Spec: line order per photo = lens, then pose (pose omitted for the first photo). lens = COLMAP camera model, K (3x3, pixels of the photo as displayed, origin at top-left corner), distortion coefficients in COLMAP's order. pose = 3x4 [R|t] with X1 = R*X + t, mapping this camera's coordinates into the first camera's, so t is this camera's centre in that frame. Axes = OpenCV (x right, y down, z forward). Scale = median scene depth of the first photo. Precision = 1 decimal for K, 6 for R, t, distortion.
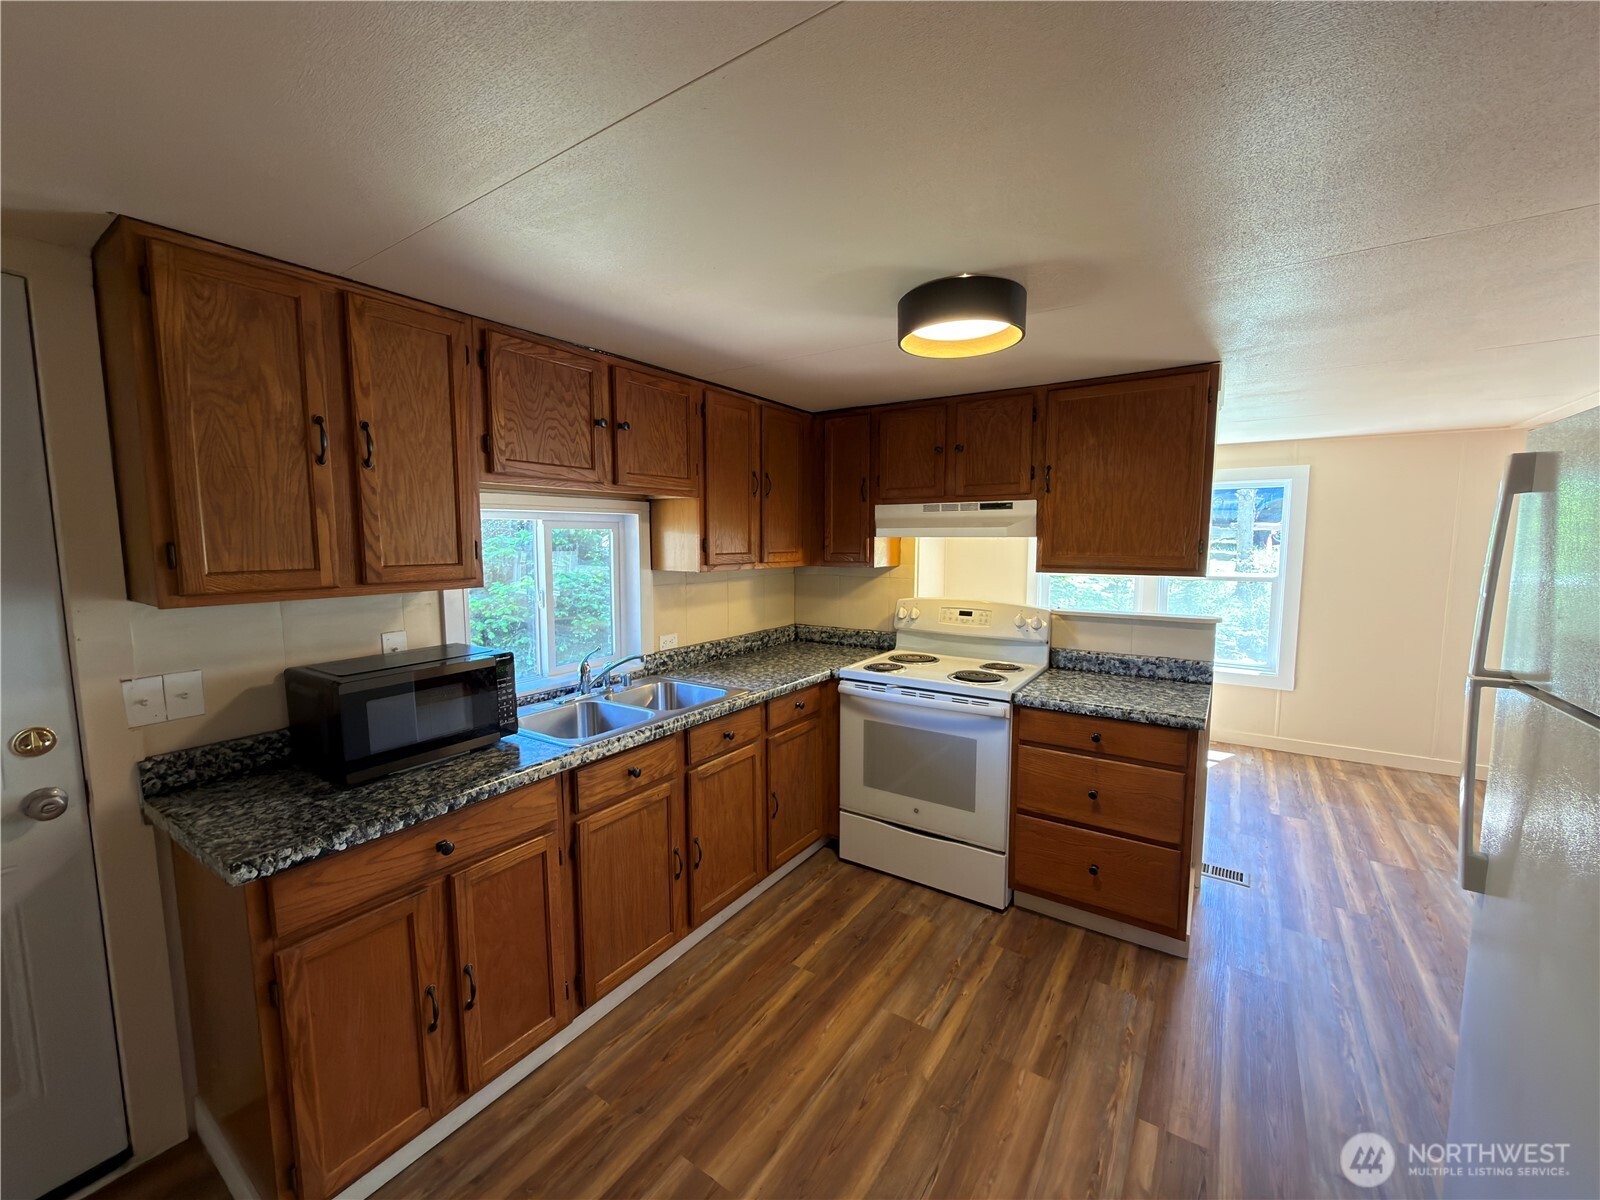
lens RADIAL K [[638.4, 0, 800.0], [0, 638.4, 600.0], [0, 0, 1]] dist [0.000474, -0.000432]
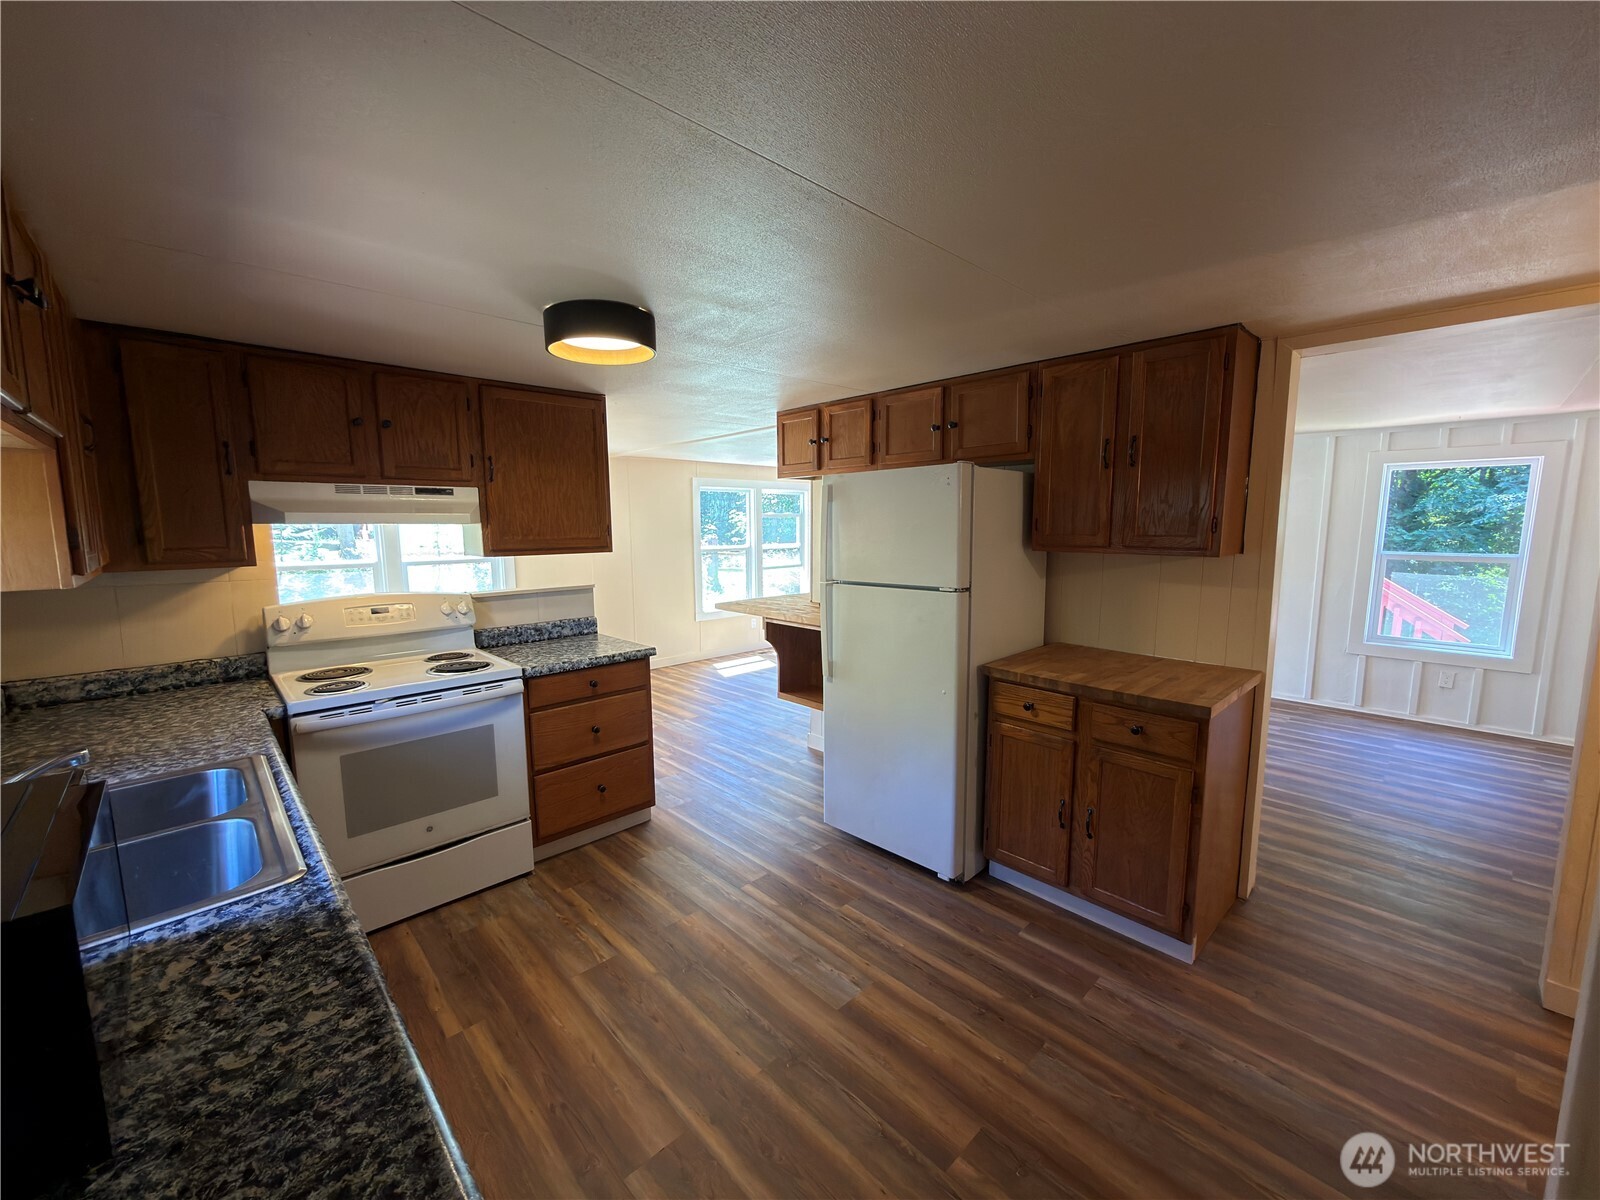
lens RADIAL K [[635.7, 0, 803.8], [0, 635.7, 596.4], [0, 0, 1]] dist [-0.000606, -0.000494]
pose [[0.205068, -0.112338, 0.972280, -0.605550], [0.102649, 0.990381, 0.092779, -0.025267], [-0.973350, 0.080777, 0.214626, 0.302754]]
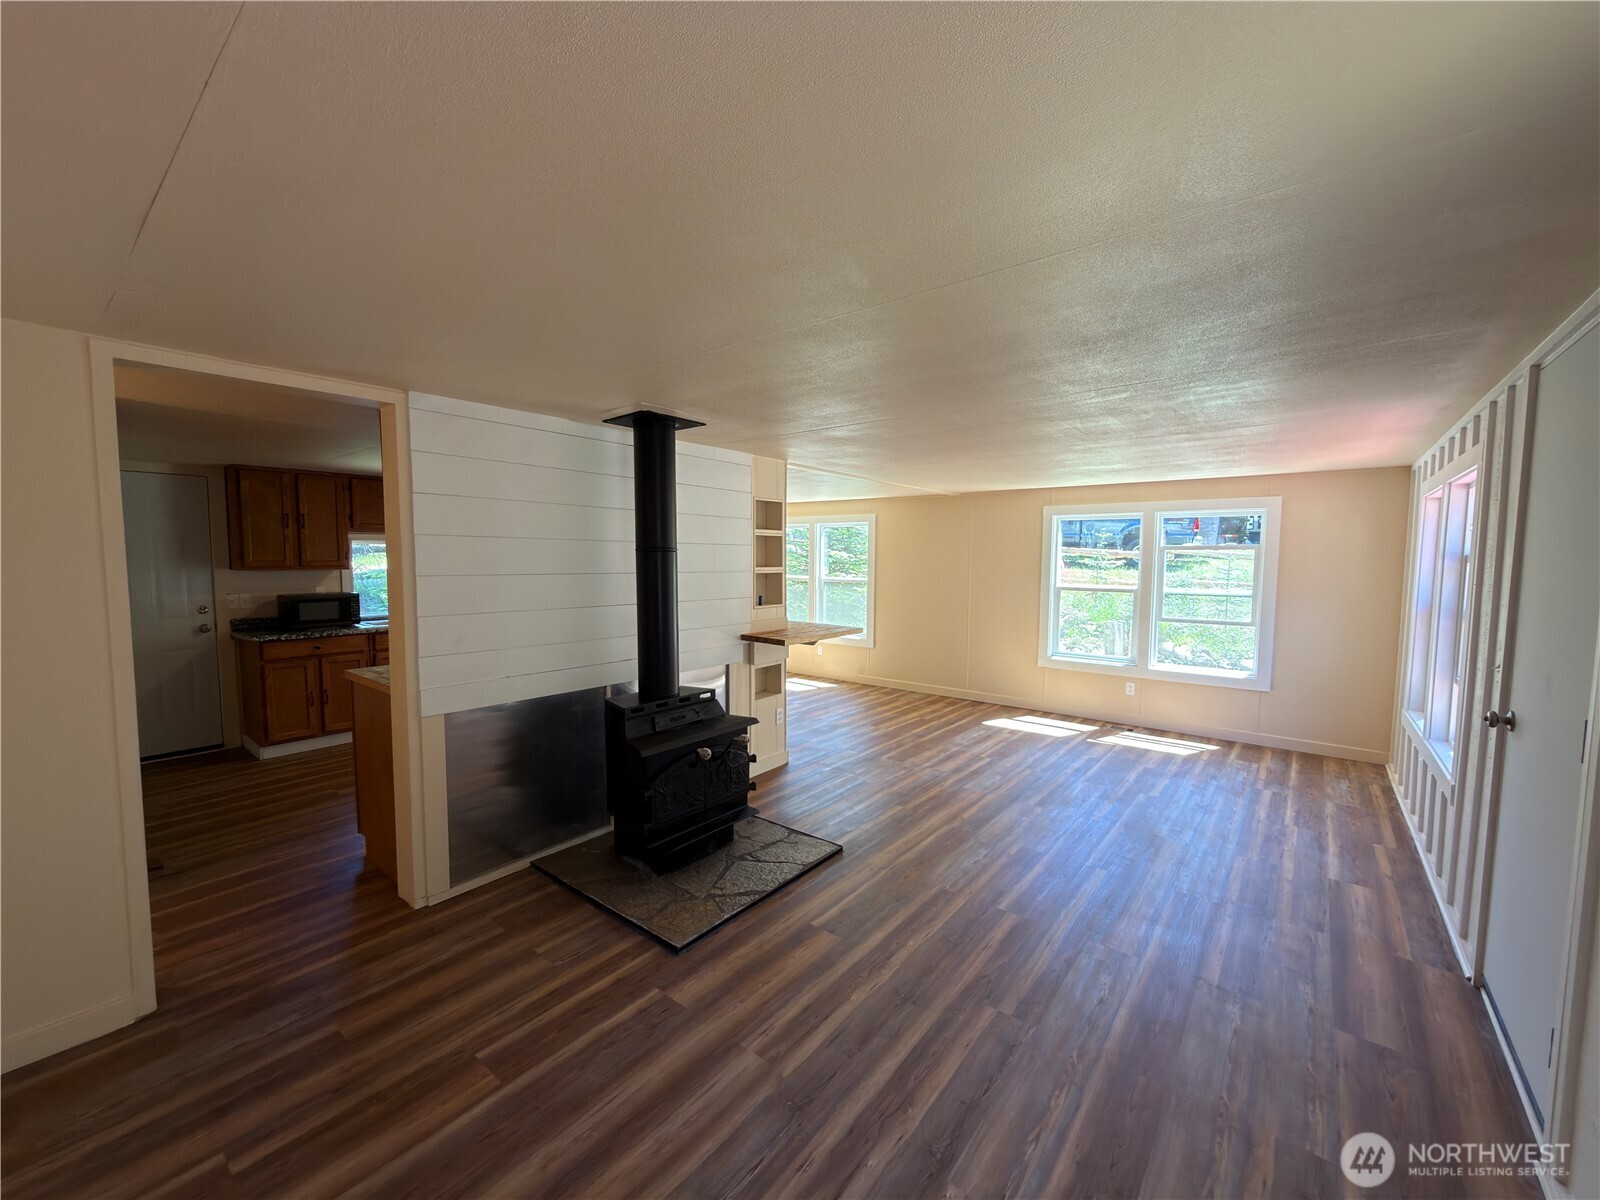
lens RADIAL K [[638.4, 0, 800.0], [0, 638.4, 600.0], [0, 0, 1]] dist [0.000474, -0.000432]
pose [[0.996427, 0.014182, -0.083256, 1.313061], [-0.016527, 0.999484, -0.027541, 0.121820], [0.082822, 0.028819, 0.996148, -1.239269]]
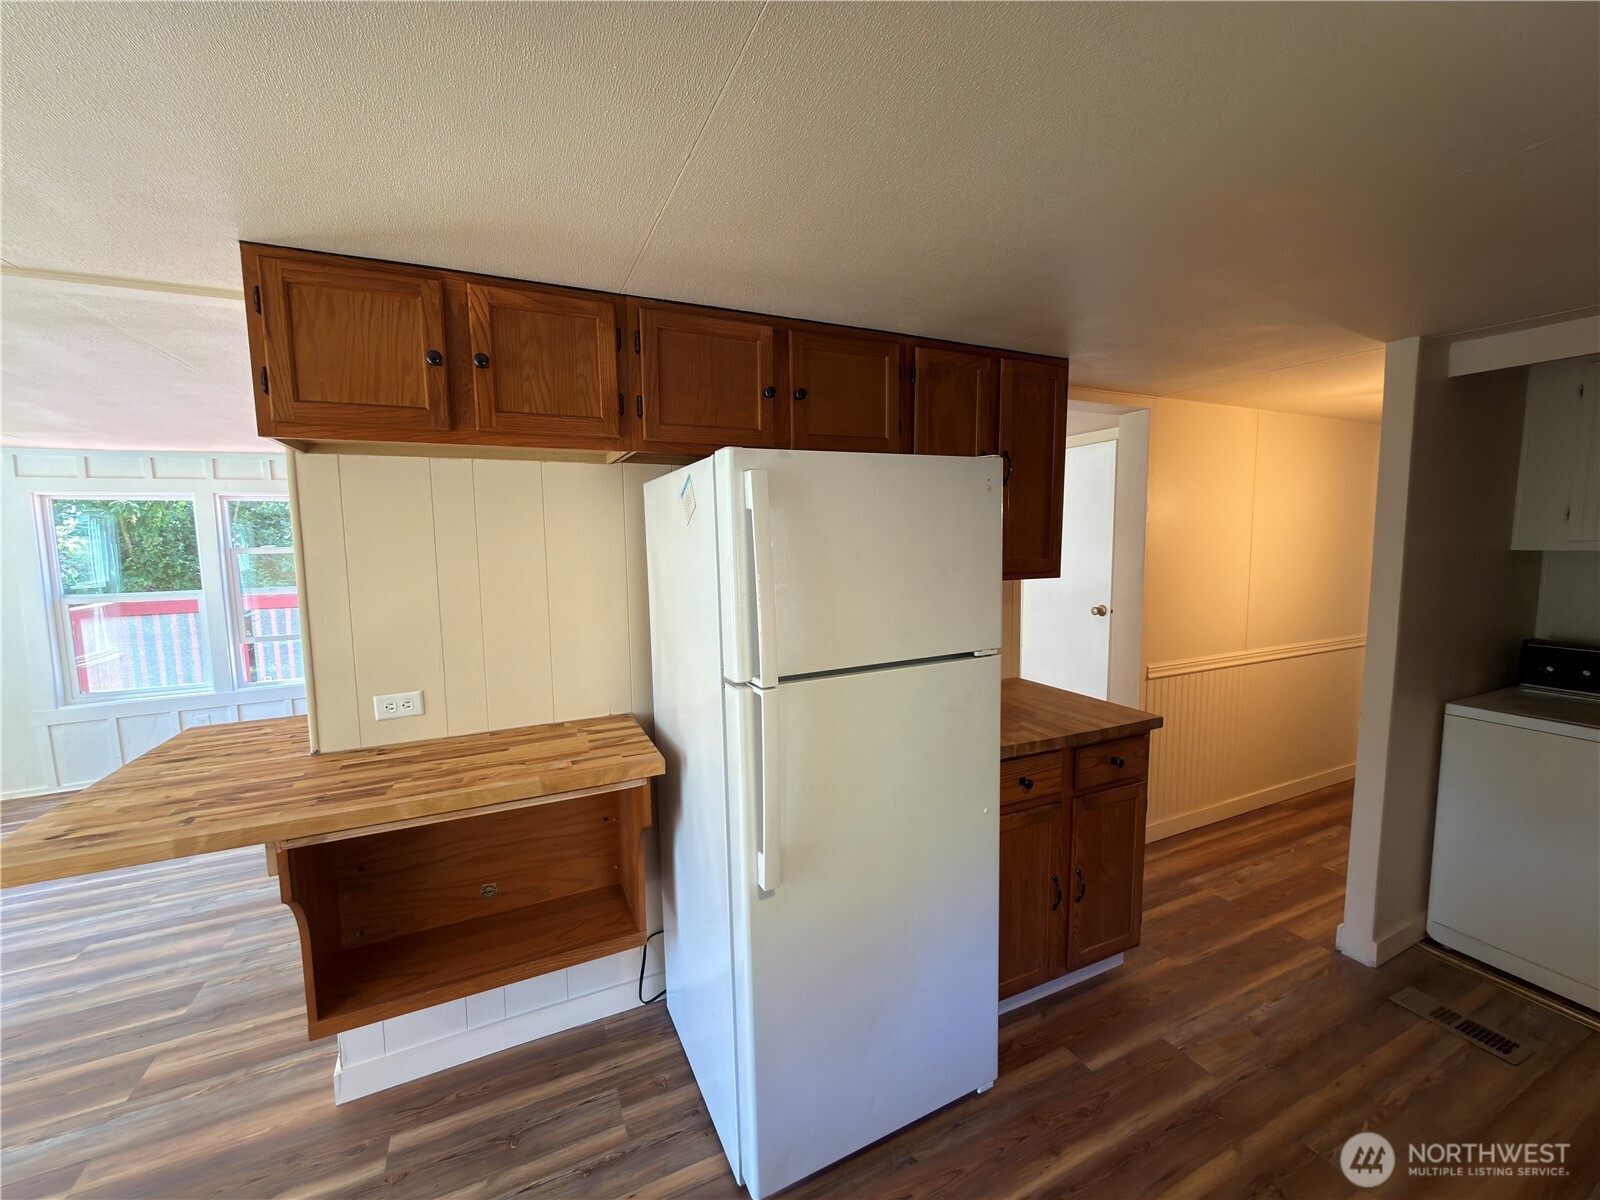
lens RADIAL K [[635.7, 0, 803.8], [0, 635.7, 596.4], [0, 0, 1]] dist [-0.000606, -0.000494]
pose [[-0.860128, -0.032616, 0.509034, 0.266450], [0.068275, 0.981611, 0.178263, -0.105279], [-0.505488, 0.188084, -0.842085, 0.935543]]
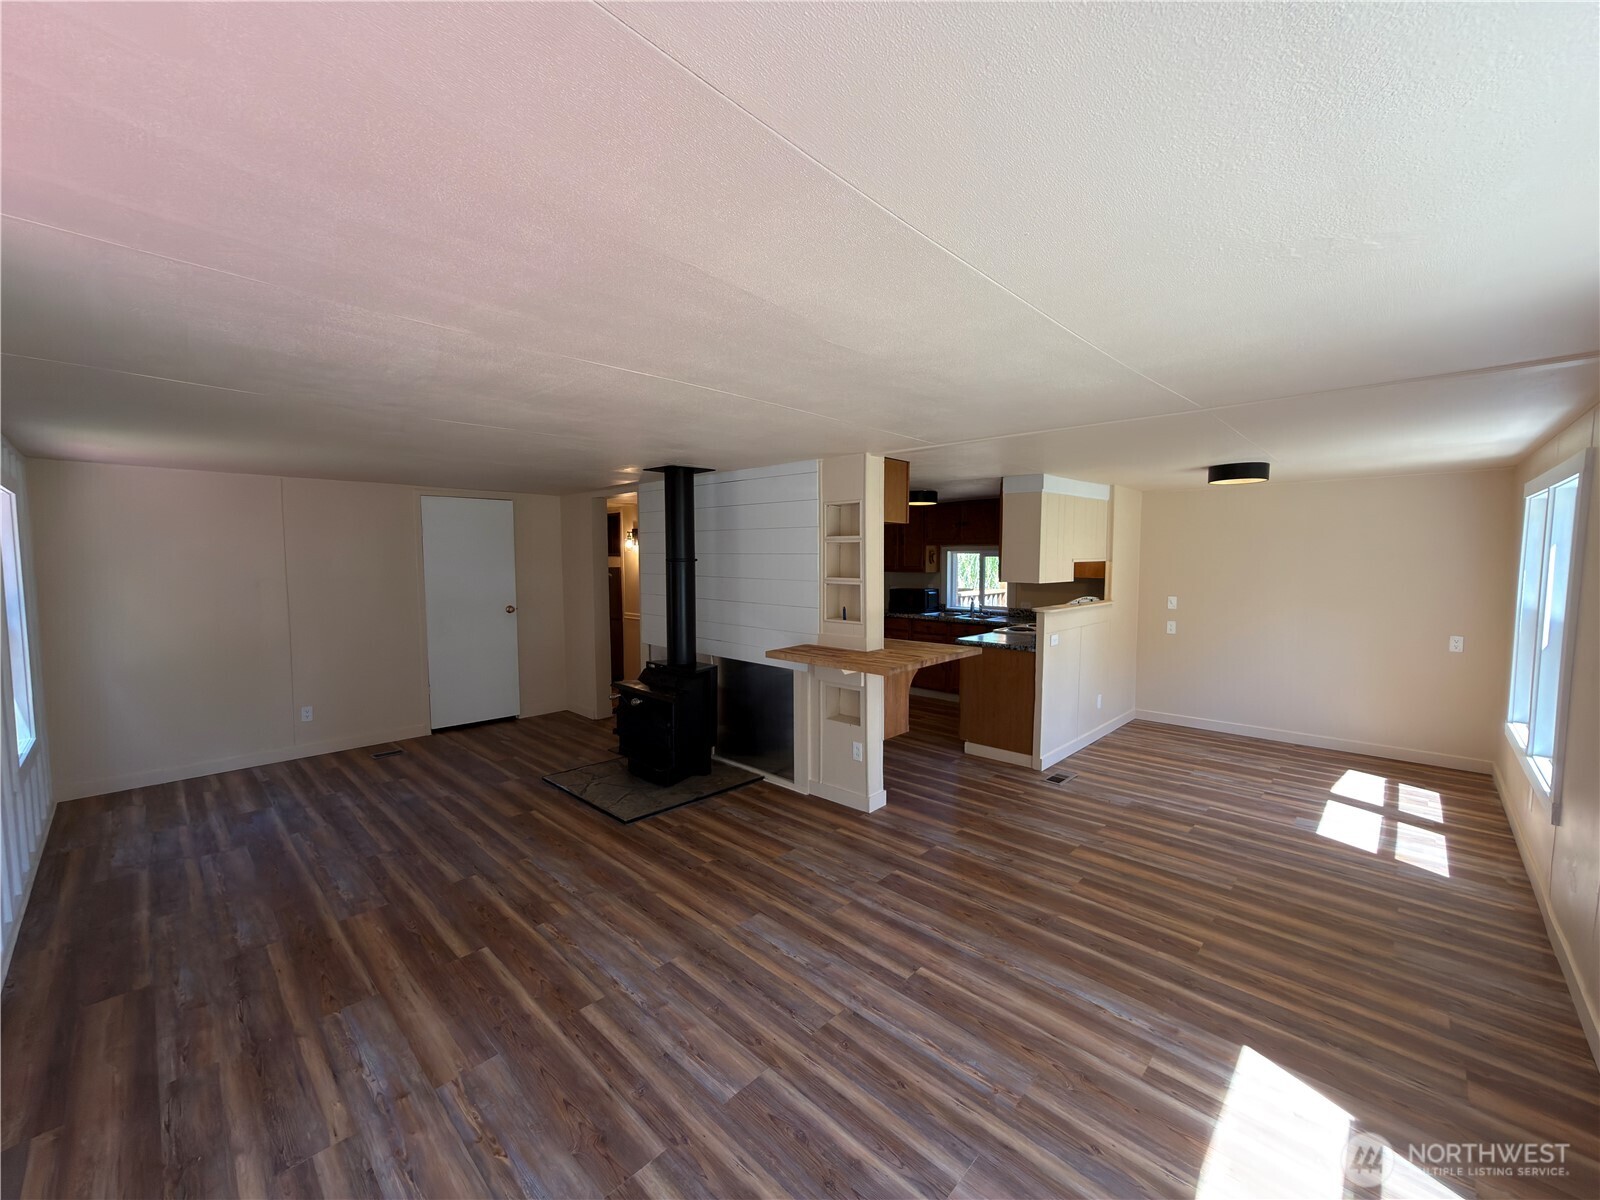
lens RADIAL K [[638.4, 0, 800.0], [0, 638.4, 600.0], [0, 0, 1]] dist [0.000474, -0.000432]
pose [[-0.169879, 0.069758, -0.982993, 2.675577], [-0.096002, 0.991575, 0.086958, -0.092346], [0.980778, 0.109142, -0.161751, 0.699065]]
